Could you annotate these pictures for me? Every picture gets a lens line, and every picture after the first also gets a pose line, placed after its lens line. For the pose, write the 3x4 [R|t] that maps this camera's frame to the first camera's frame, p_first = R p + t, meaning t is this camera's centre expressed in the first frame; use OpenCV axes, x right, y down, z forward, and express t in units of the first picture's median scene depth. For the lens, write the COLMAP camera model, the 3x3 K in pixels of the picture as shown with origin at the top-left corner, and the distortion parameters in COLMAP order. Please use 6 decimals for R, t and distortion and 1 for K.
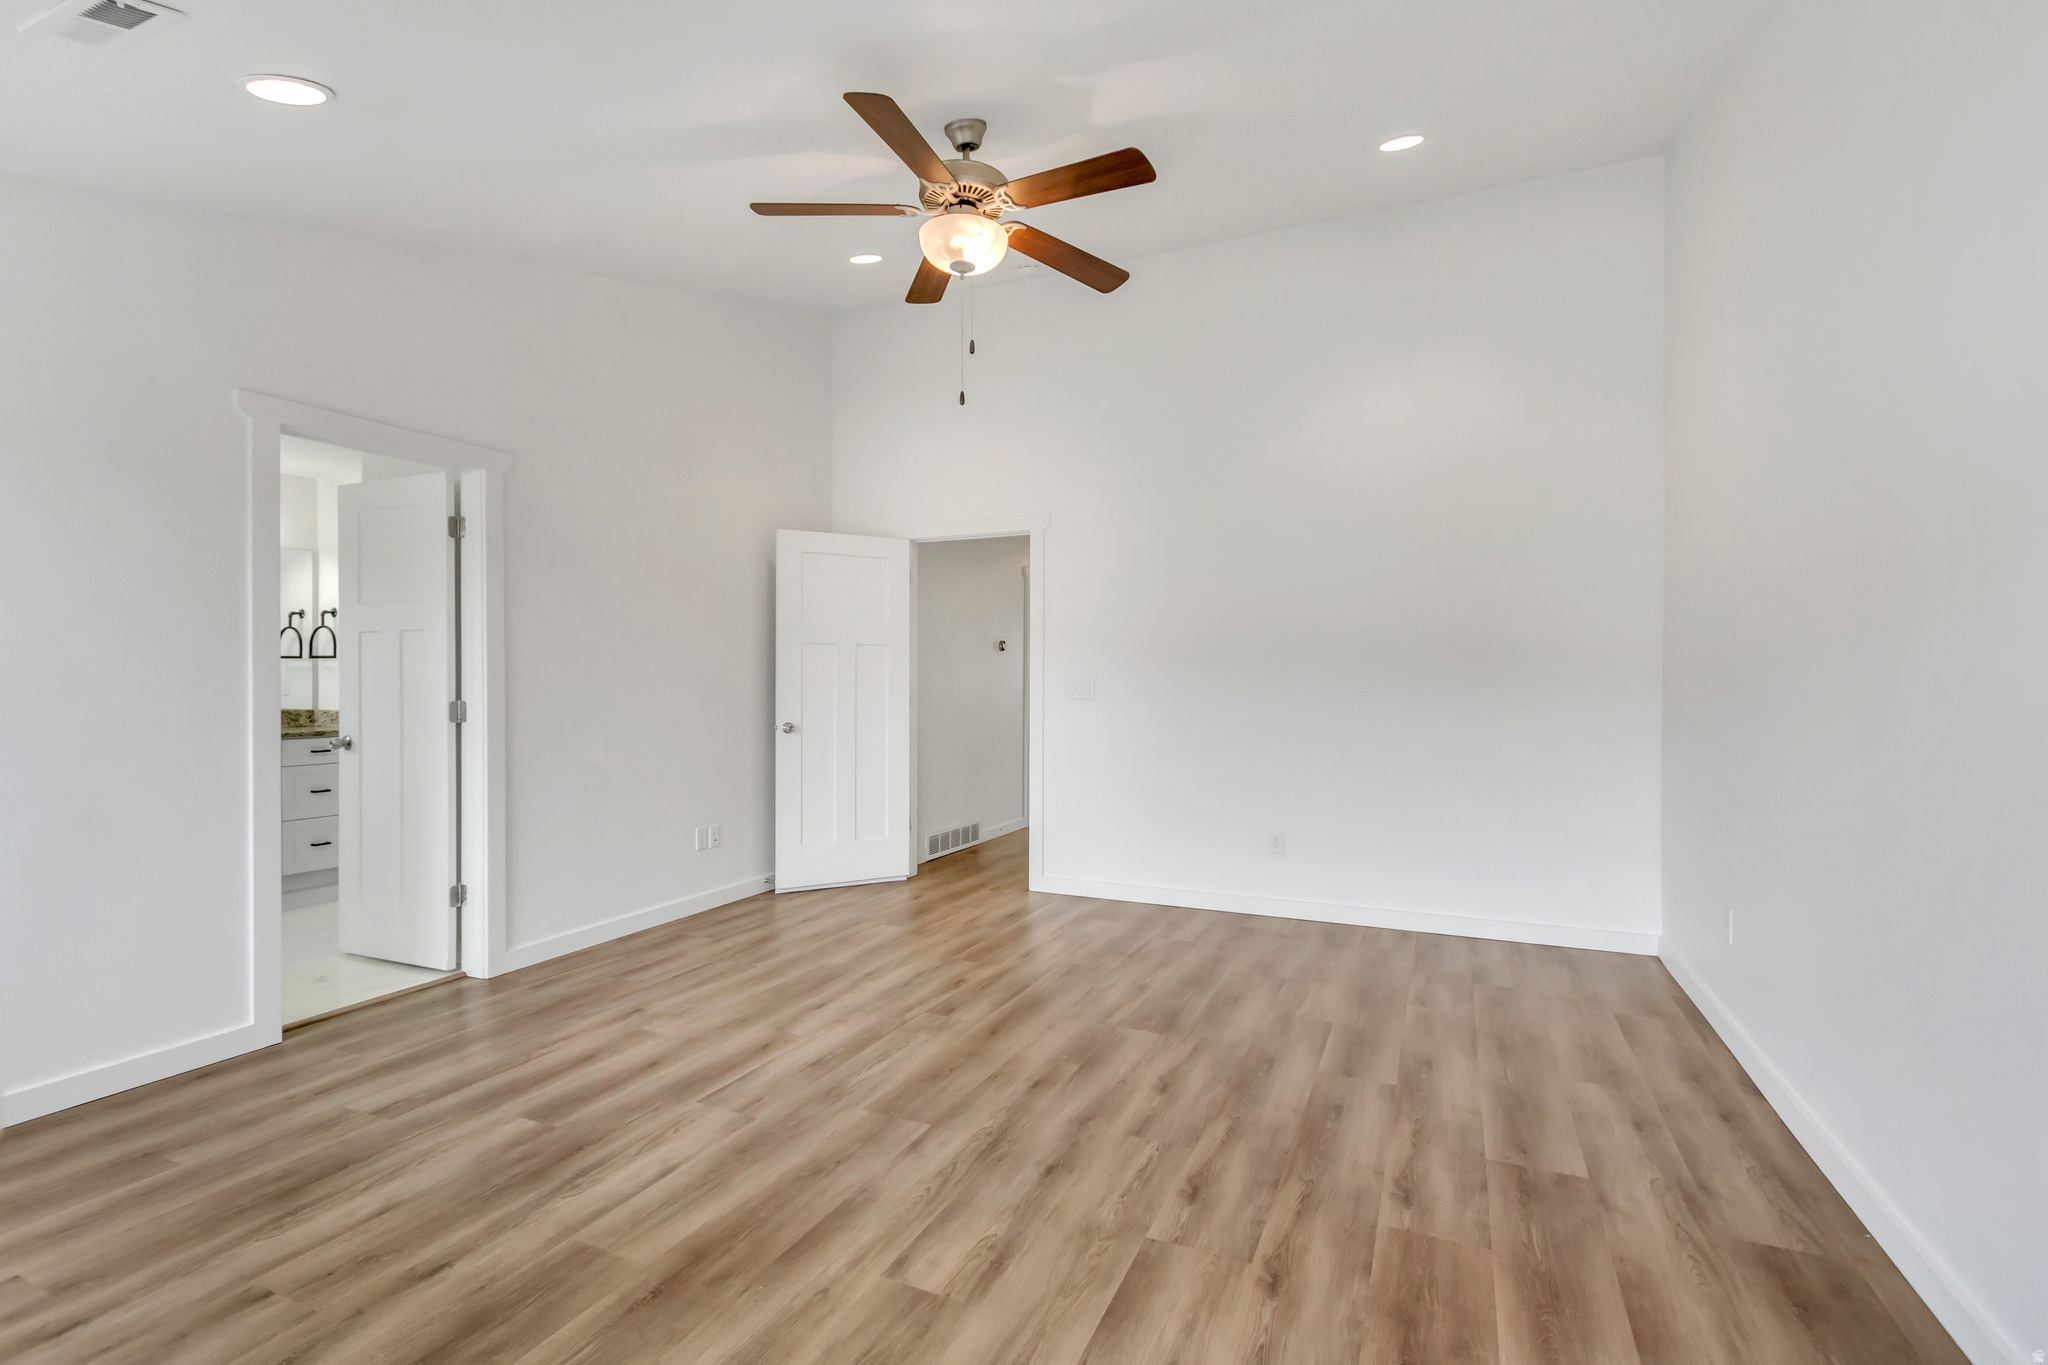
lens RADIAL K [[933.7, 0, 1031.8], [0, 933.7, 686.1], [0, 0, 1]] dist [0.008790, -0.000496]
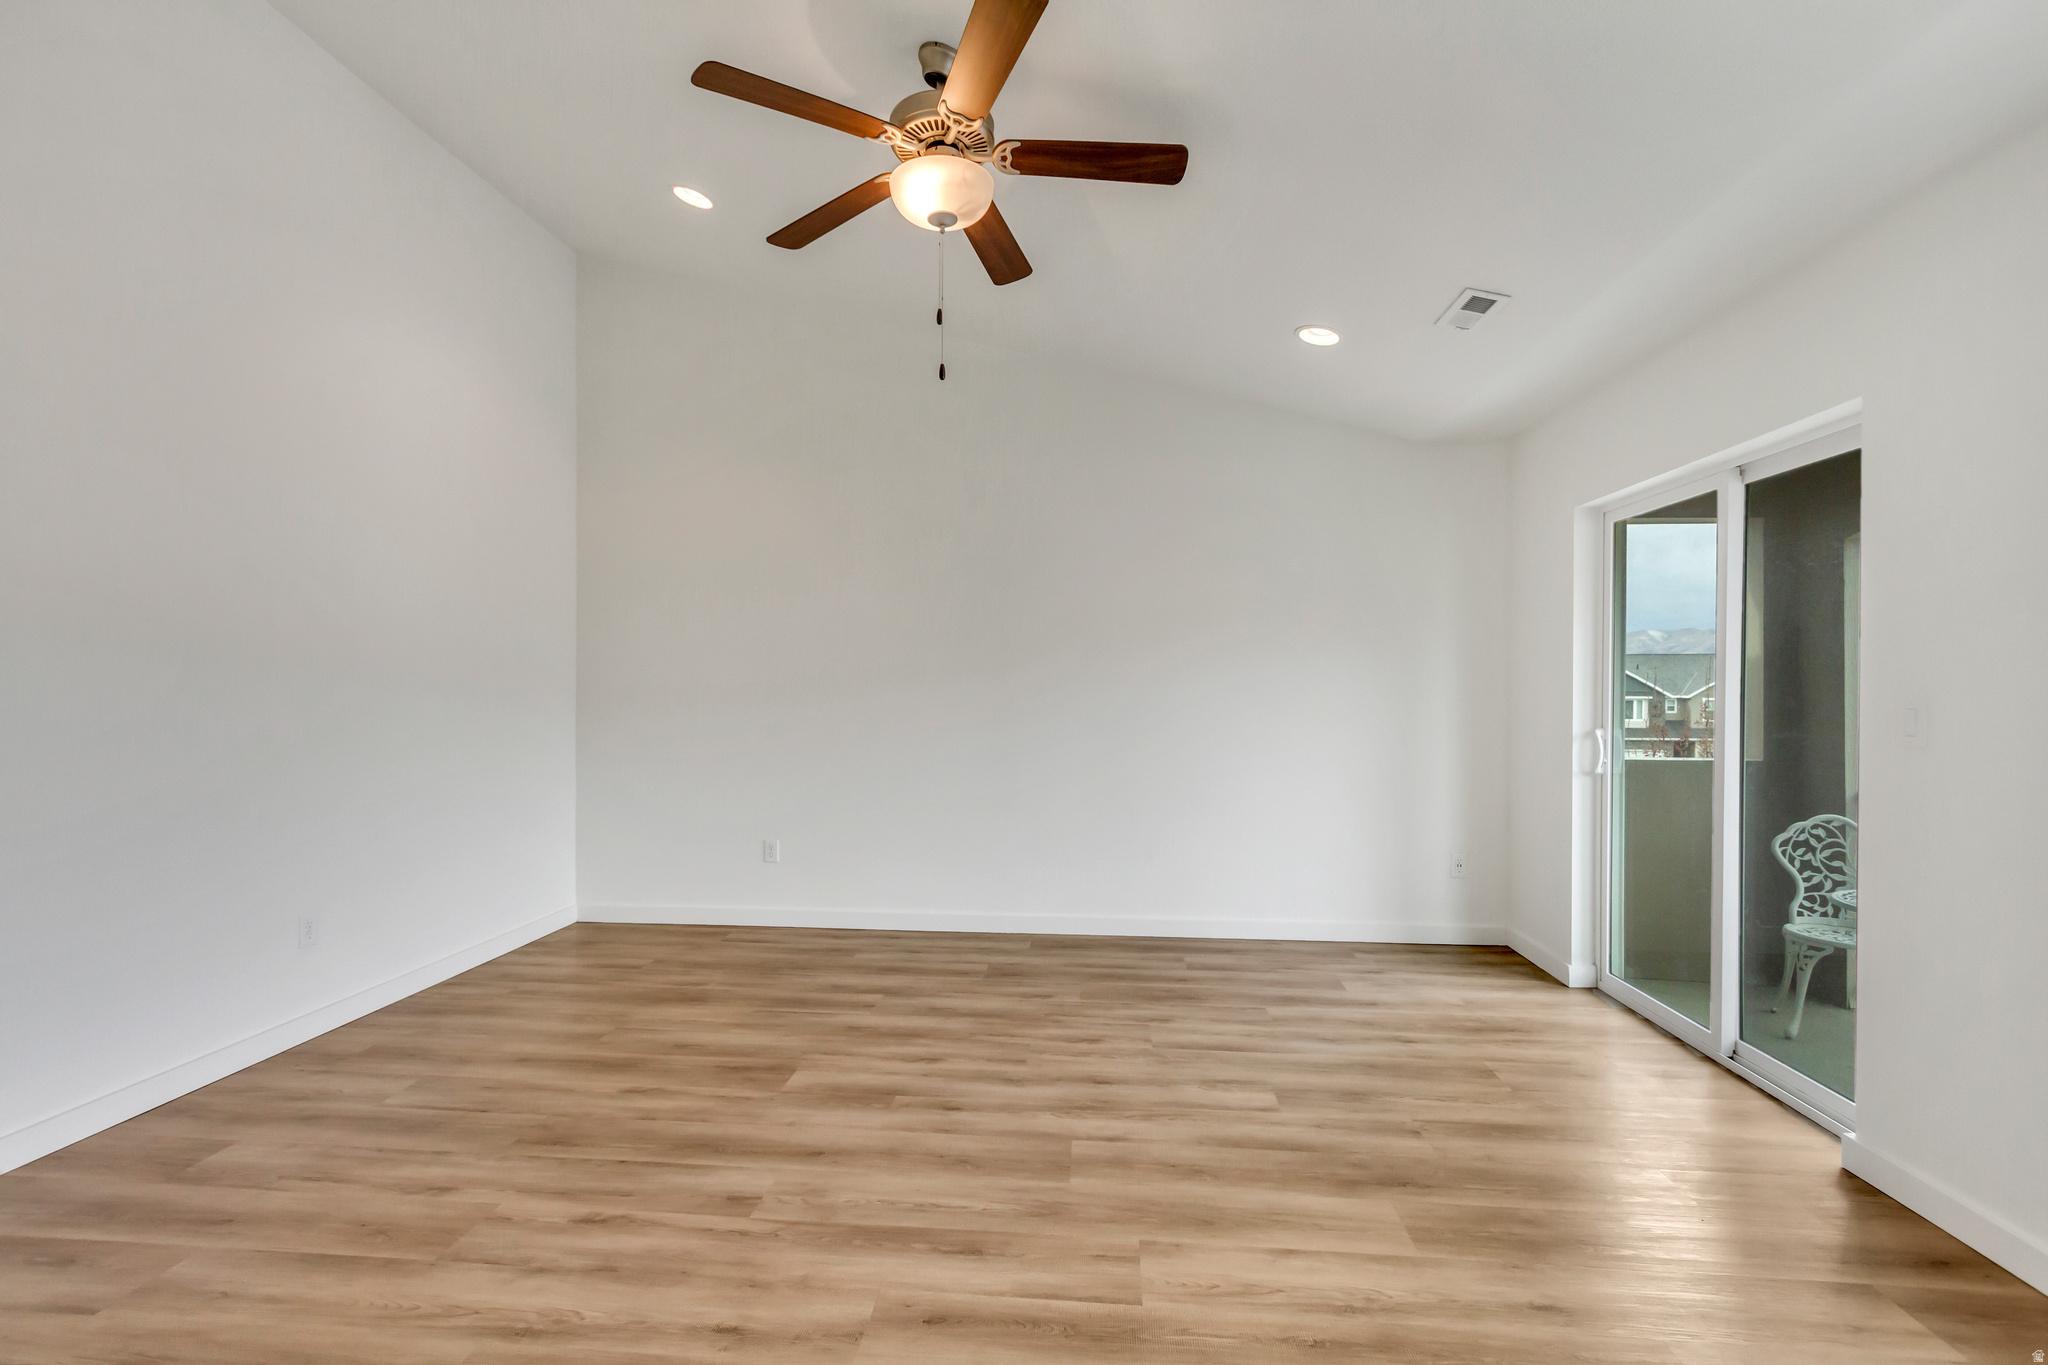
lens RADIAL K [[933.7, 0, 1020.3], [0, 933.7, 689.9], [0, 0, 1]] dist [0.008790, -0.000496]
pose [[-0.318056, -0.003742, 0.948065, -0.947799], [0.001831, 0.999988, 0.004561, -0.016127], [-0.948070, 0.003187, -0.318045, 1.250841]]
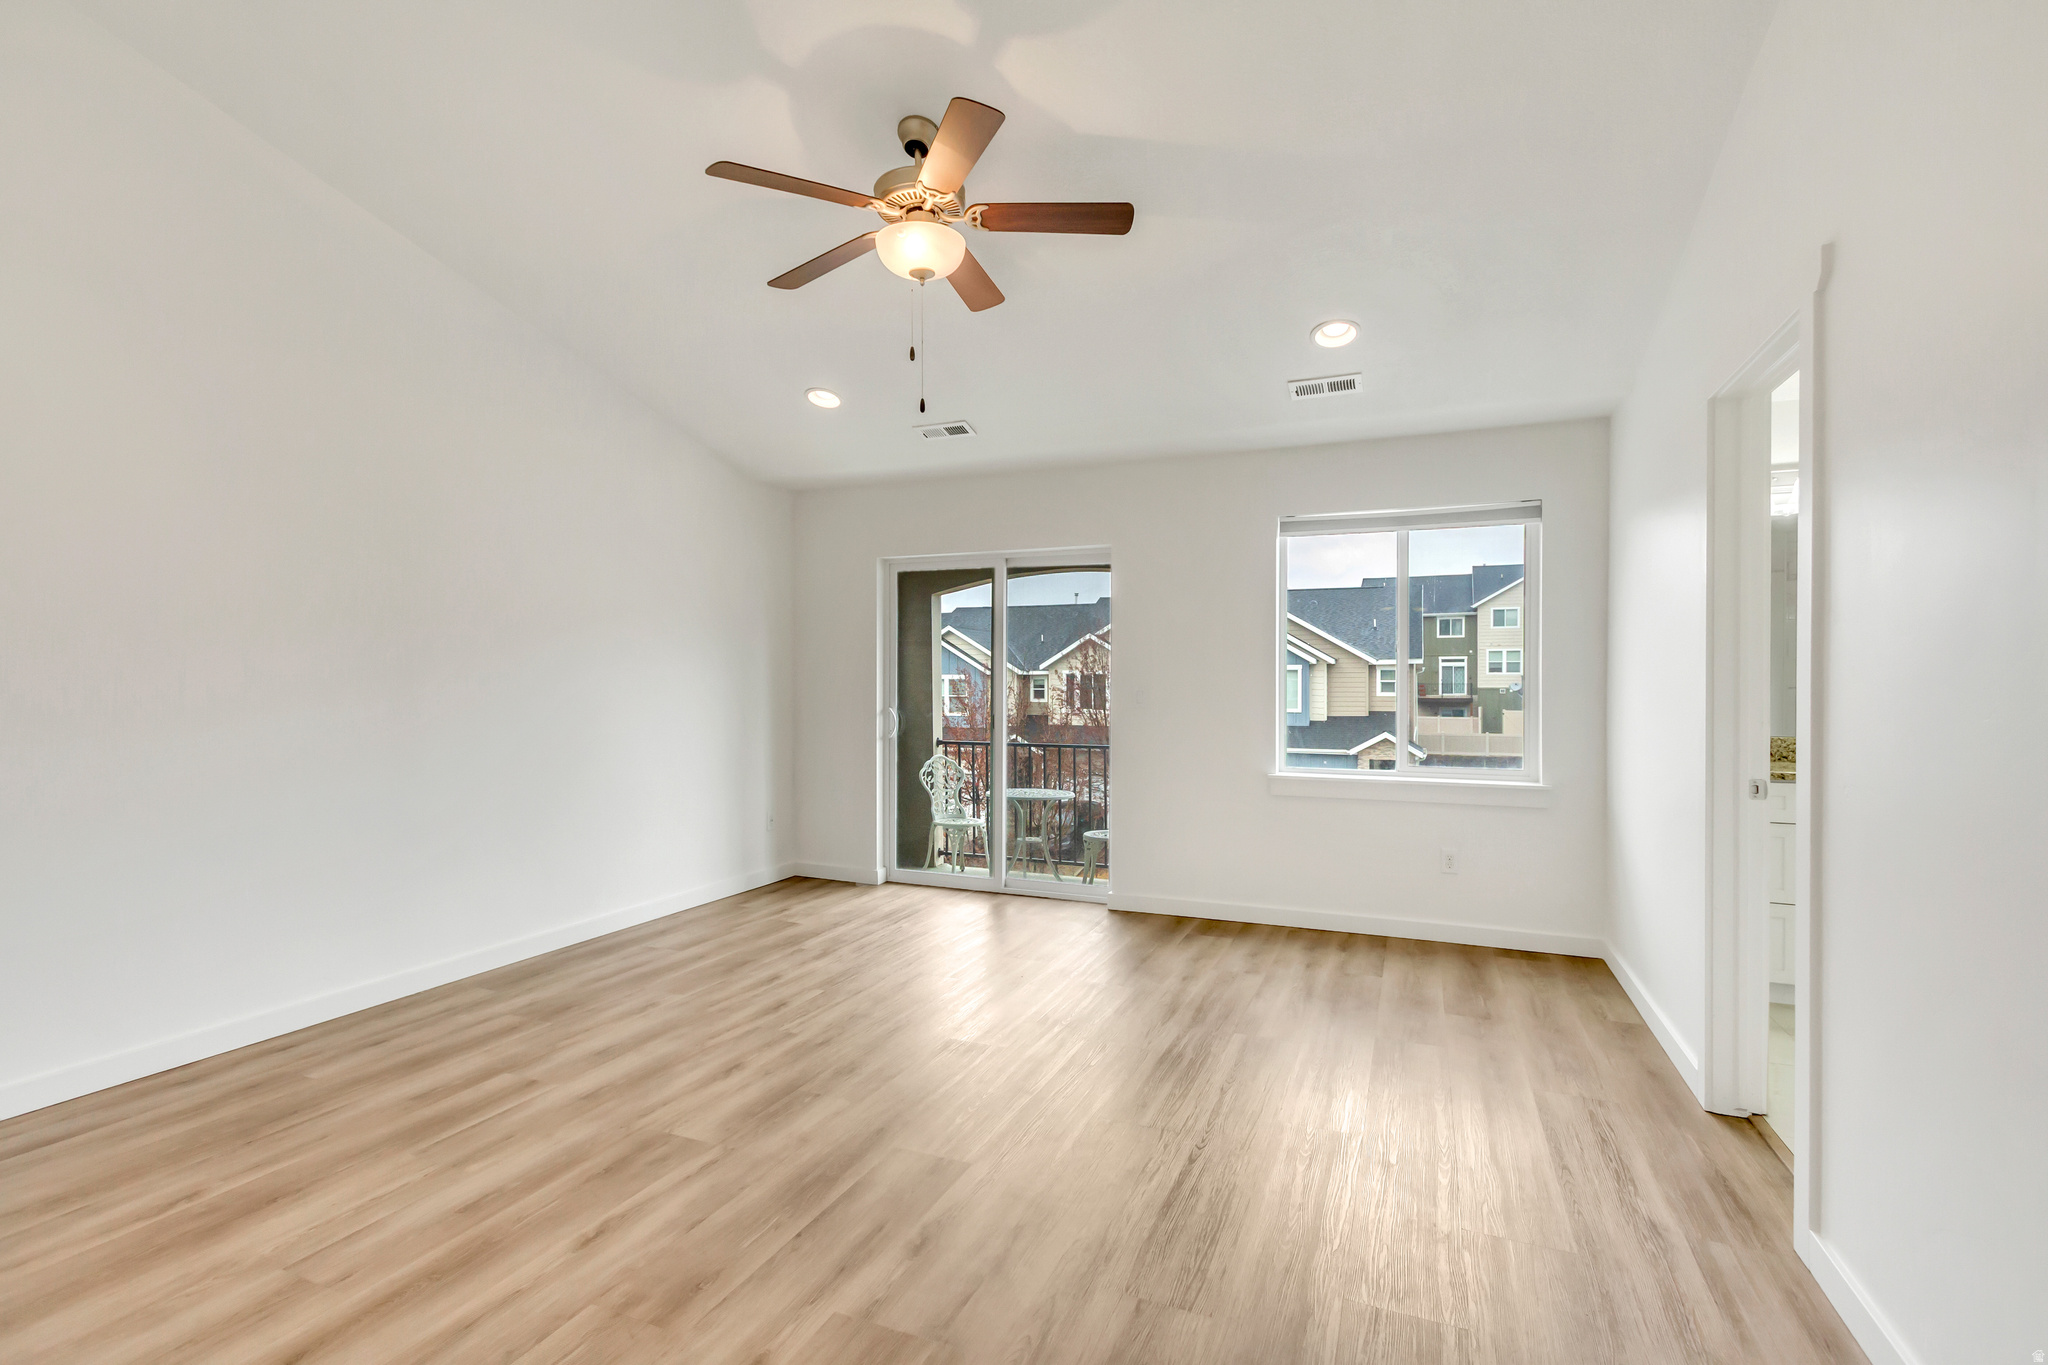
lens RADIAL K [[933.7, 0, 1012.6], [0, 933.7, 683.8], [0, 0, 1]] dist [0.008790, -0.000496]
pose [[-0.999969, -0.005319, -0.005835, -0.169463], [-0.005351, 0.999971, 0.005501, -0.017276], [0.005805, 0.005532, -0.999968, 2.067389]]
